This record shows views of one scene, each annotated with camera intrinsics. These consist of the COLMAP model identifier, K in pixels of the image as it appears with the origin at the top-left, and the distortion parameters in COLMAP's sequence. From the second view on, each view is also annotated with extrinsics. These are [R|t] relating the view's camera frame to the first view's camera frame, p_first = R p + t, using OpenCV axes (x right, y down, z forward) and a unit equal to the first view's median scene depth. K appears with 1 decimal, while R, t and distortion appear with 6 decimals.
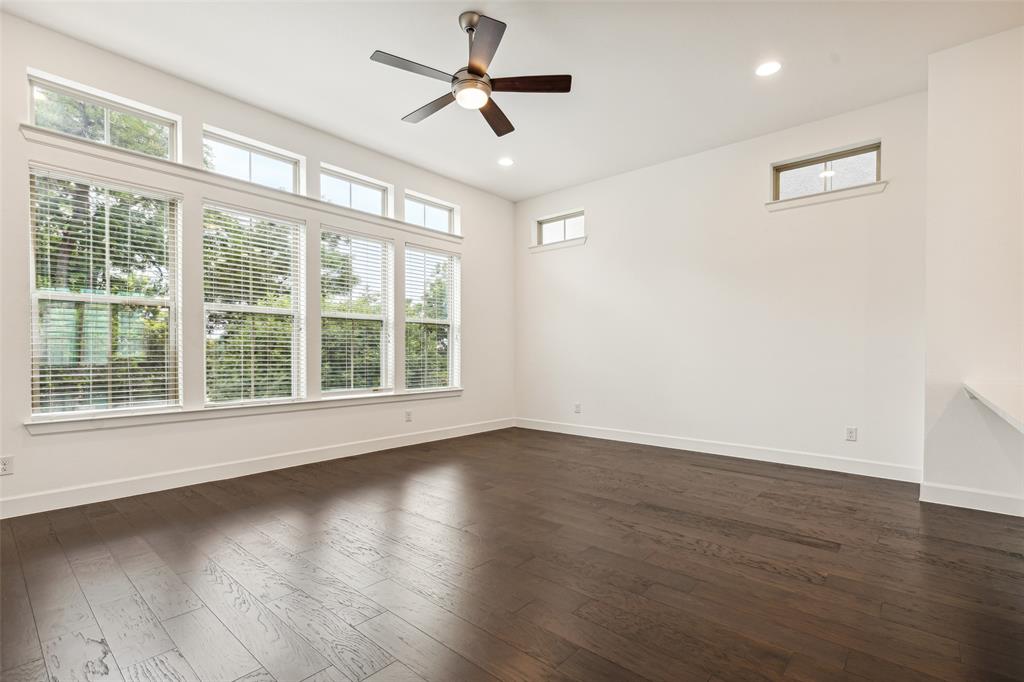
lens RADIAL K [[481.6, 0, 512.0], [0, 481.6, 341.0], [0, 0, 1]] dist [0.025293, -0.000057]
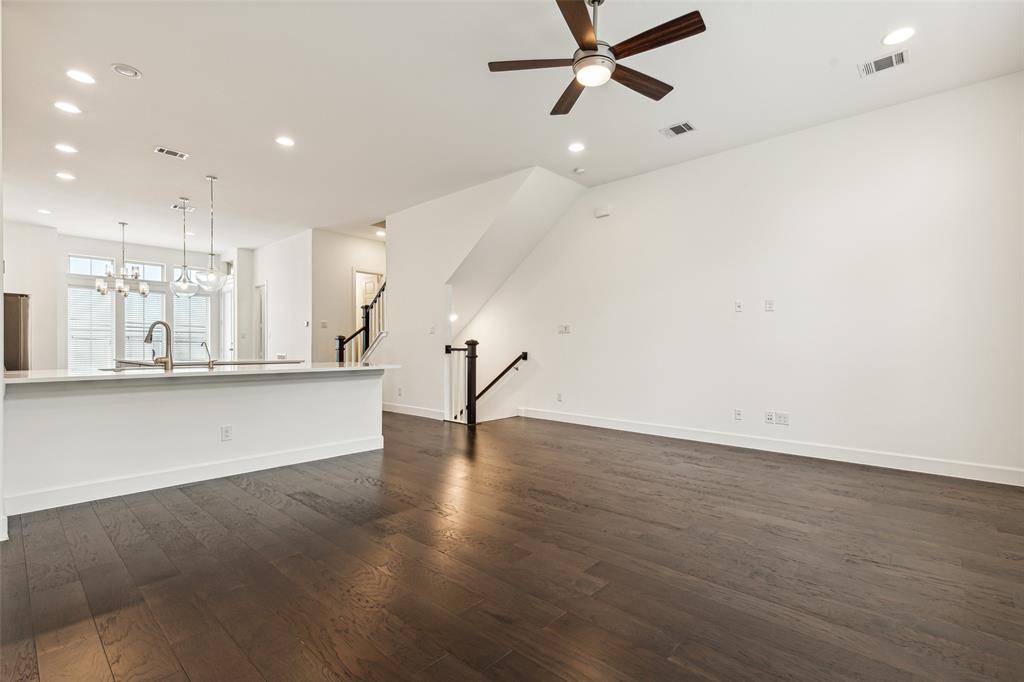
lens RADIAL K [[468.5, 0, 507.9], [0, 468.5, 346.5], [0, 0, 1]] dist [0.003345, 0.000299]
pose [[-0.999609, -0.005770, 0.027352, 0.042881], [-0.006327, 0.999774, -0.020319, 0.033891], [-0.027228, -0.020484, -0.999419, 1.557553]]
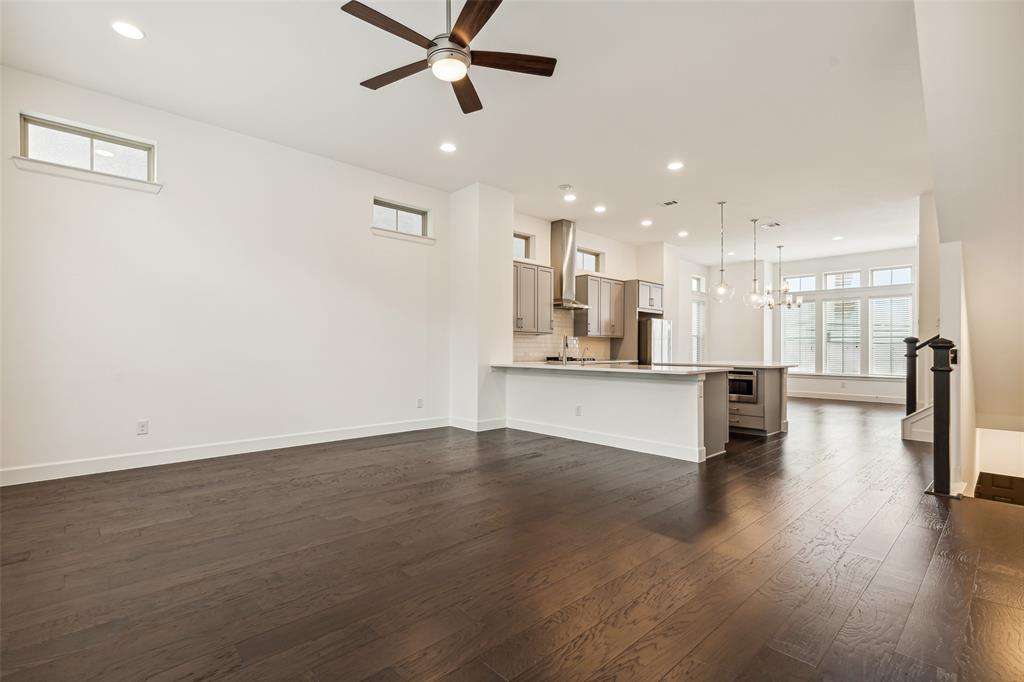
lens RADIAL K [[468.5, 0, 507.9], [0, 468.5, 346.5], [0, 0, 1]] dist [0.003345, 0.000299]
pose [[0.103172, 0.003772, 0.994656, -0.768382], [-0.026557, 0.999647, -0.001036, 0.014524], [-0.994309, -0.026308, 0.103236, 0.655571]]
